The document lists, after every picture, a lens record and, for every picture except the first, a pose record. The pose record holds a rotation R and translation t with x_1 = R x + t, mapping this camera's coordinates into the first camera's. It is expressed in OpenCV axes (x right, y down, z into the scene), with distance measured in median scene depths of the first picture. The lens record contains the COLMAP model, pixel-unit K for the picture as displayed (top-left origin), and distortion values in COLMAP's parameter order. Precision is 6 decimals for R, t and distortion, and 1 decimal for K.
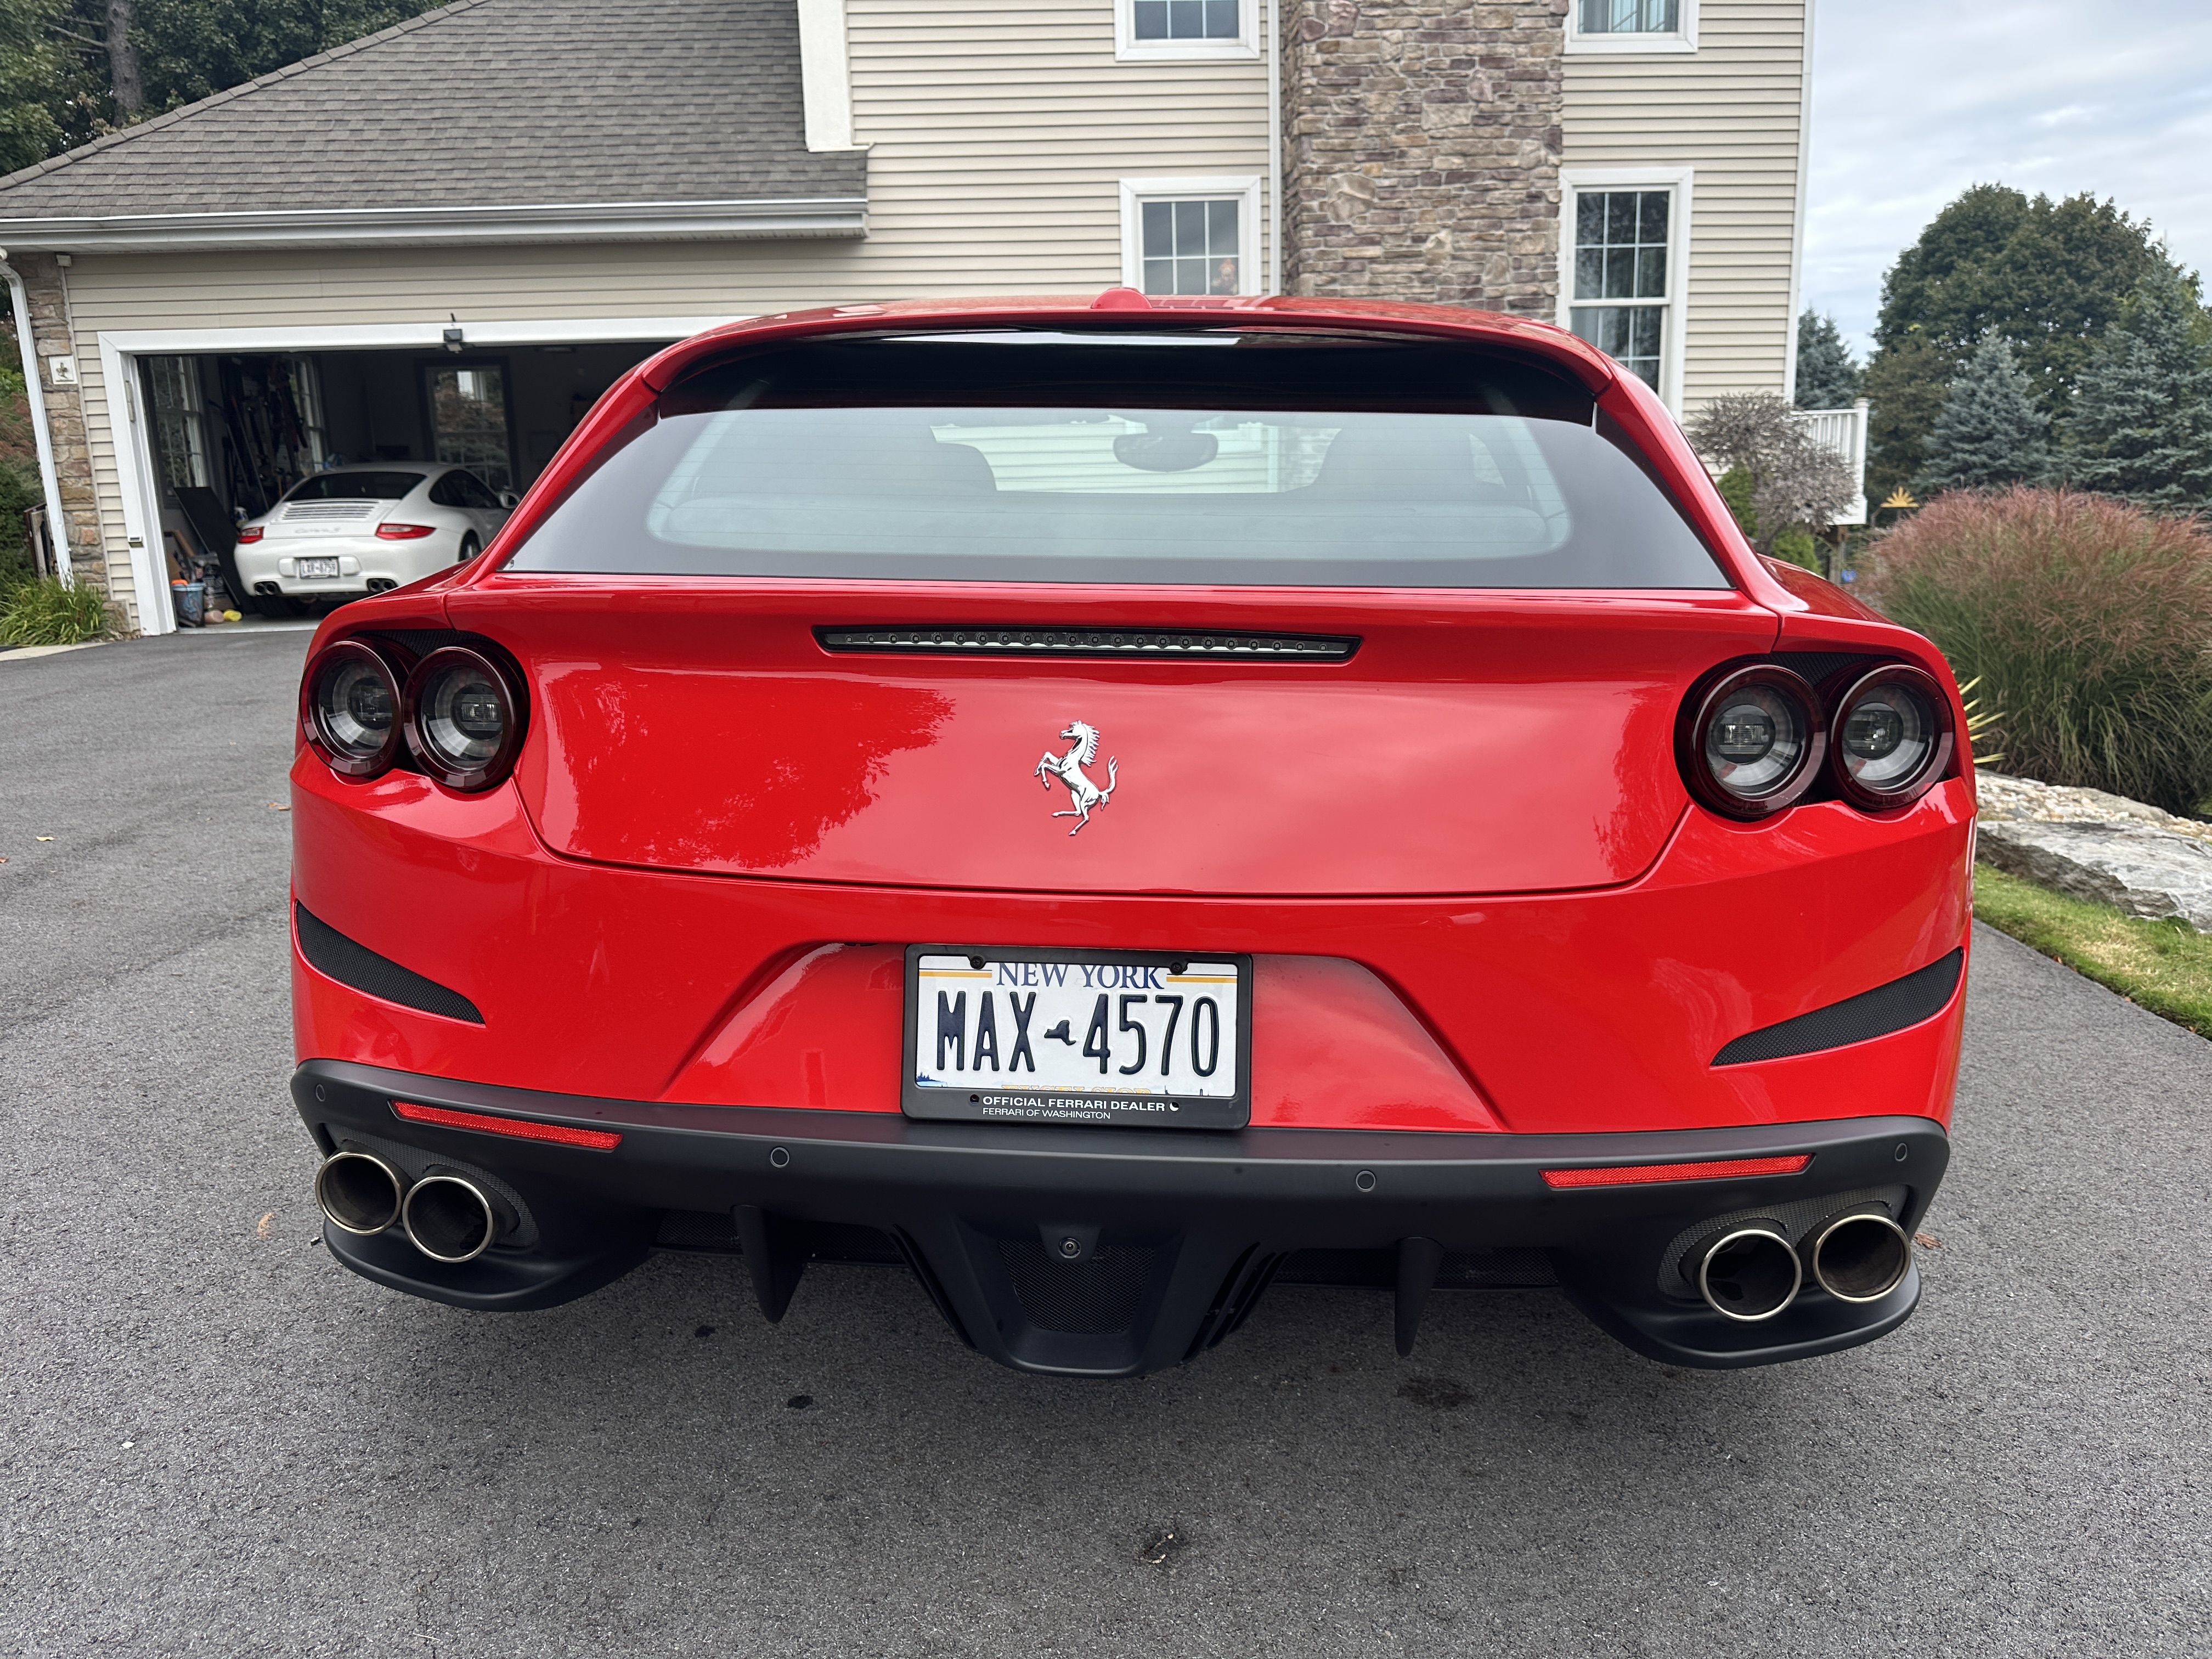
lens RADIAL K [[1595.8, 0, 1112.9], [0, 1595.8, 836.4], [0, 0, 1]] dist [0.014970, -0.001111]
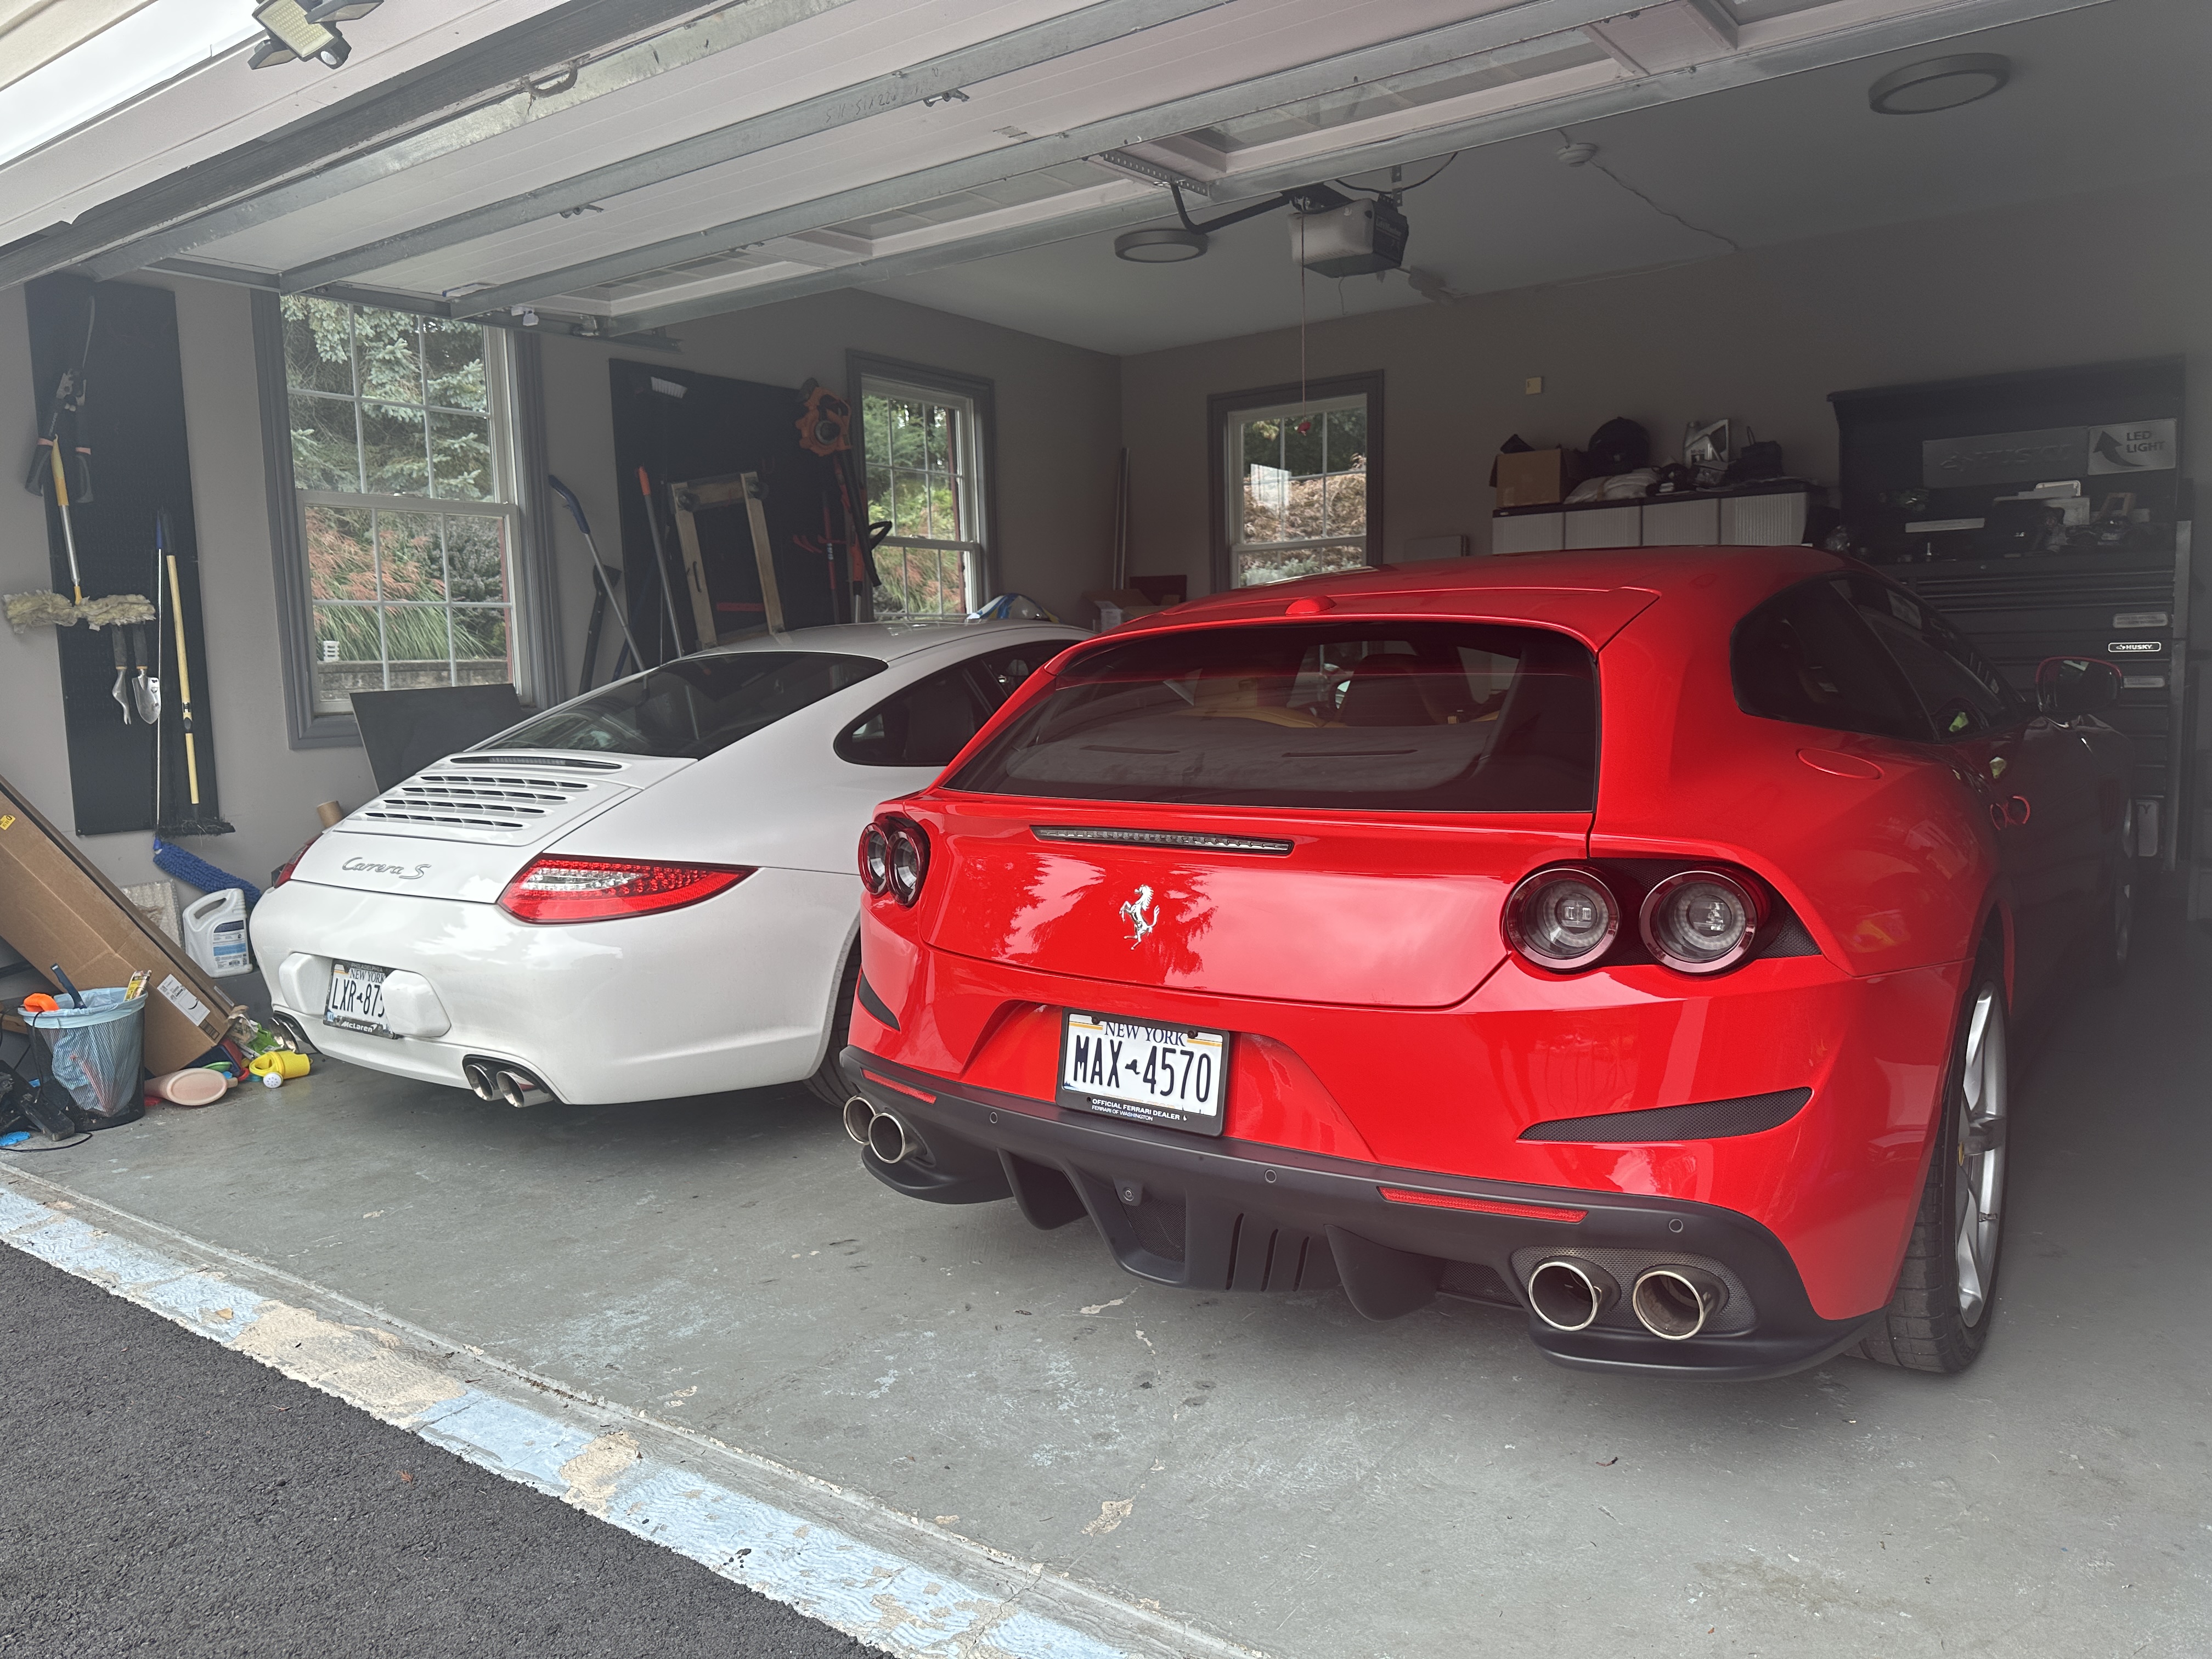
lens RADIAL K [[1595.8, 0, 1112.9], [0, 1595.8, 836.4], [0, 0, 1]] dist [0.014970, -0.001111]
pose [[0.826105, 0.025655, -0.562932, 0.902728], [-0.063854, 0.996791, -0.048278, -0.037979], [0.559887, 0.075828, 0.825092, -0.435824]]
